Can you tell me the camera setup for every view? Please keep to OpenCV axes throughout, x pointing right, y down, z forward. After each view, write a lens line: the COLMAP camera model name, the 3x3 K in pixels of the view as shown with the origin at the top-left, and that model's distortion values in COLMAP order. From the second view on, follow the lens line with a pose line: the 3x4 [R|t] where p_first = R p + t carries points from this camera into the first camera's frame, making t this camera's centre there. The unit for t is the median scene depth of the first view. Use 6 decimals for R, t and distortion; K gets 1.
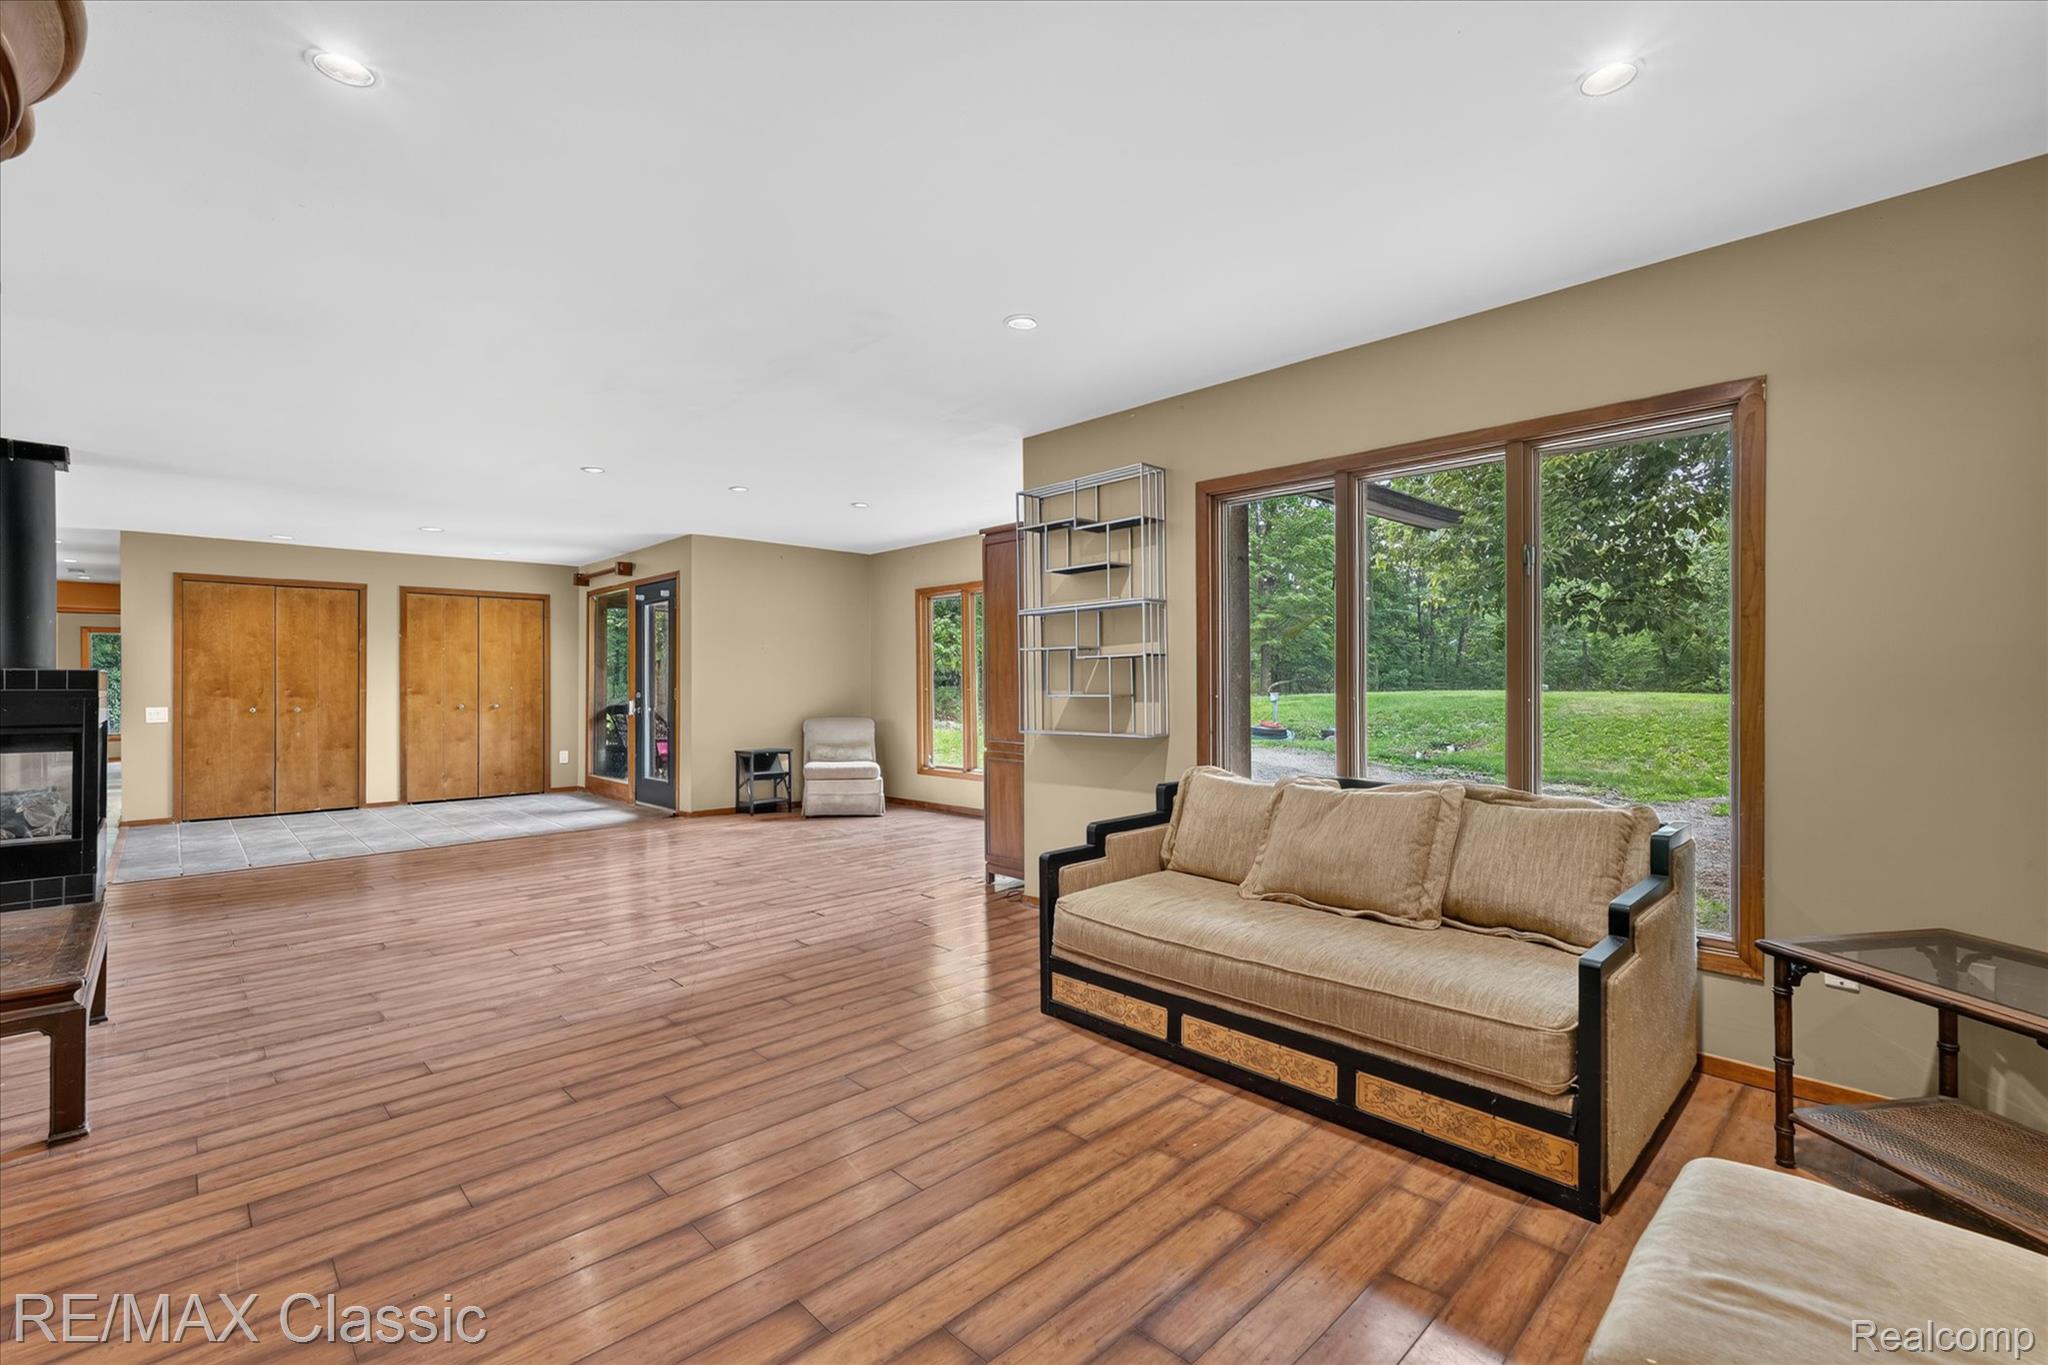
lens RADIAL K [[903.0, 0, 1030.5], [0, 903.0, 677.6], [0, 0, 1]] dist [-0.000044, 0.000188]
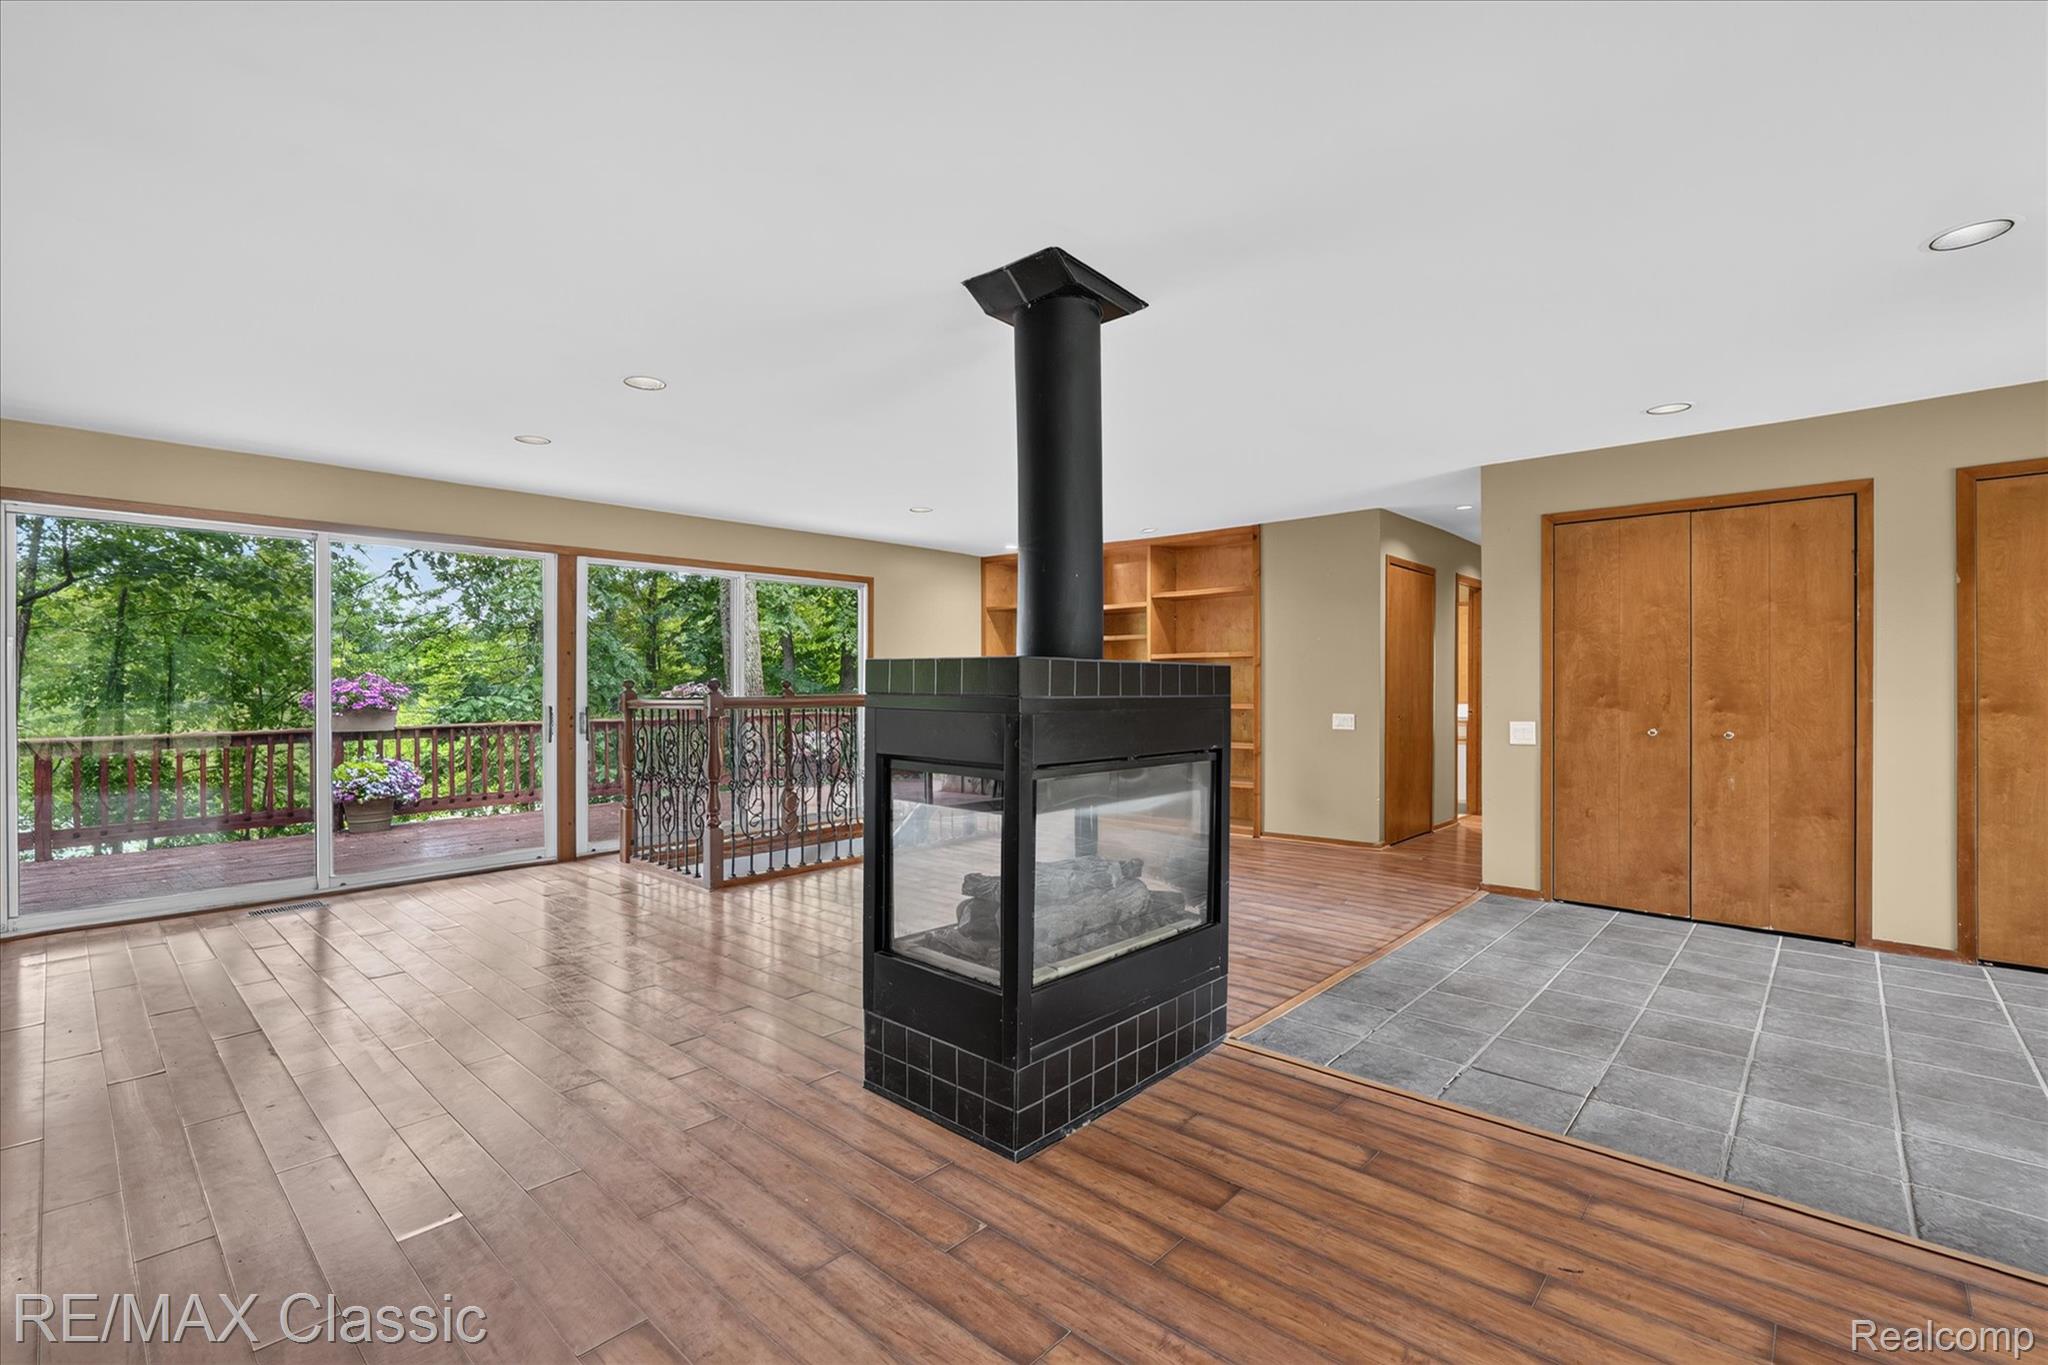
lens RADIAL K [[903.0, 0, 1030.0], [0, 903.0, 682.5], [0, 0, 1]] dist [-0.000044, 0.000188]
pose [[0.061792, -0.002514, -0.998086, -0.300822], [0.003824, 0.999990, -0.002282, 0.004044], [0.998082, -0.003675, 0.061801, 0.551422]]
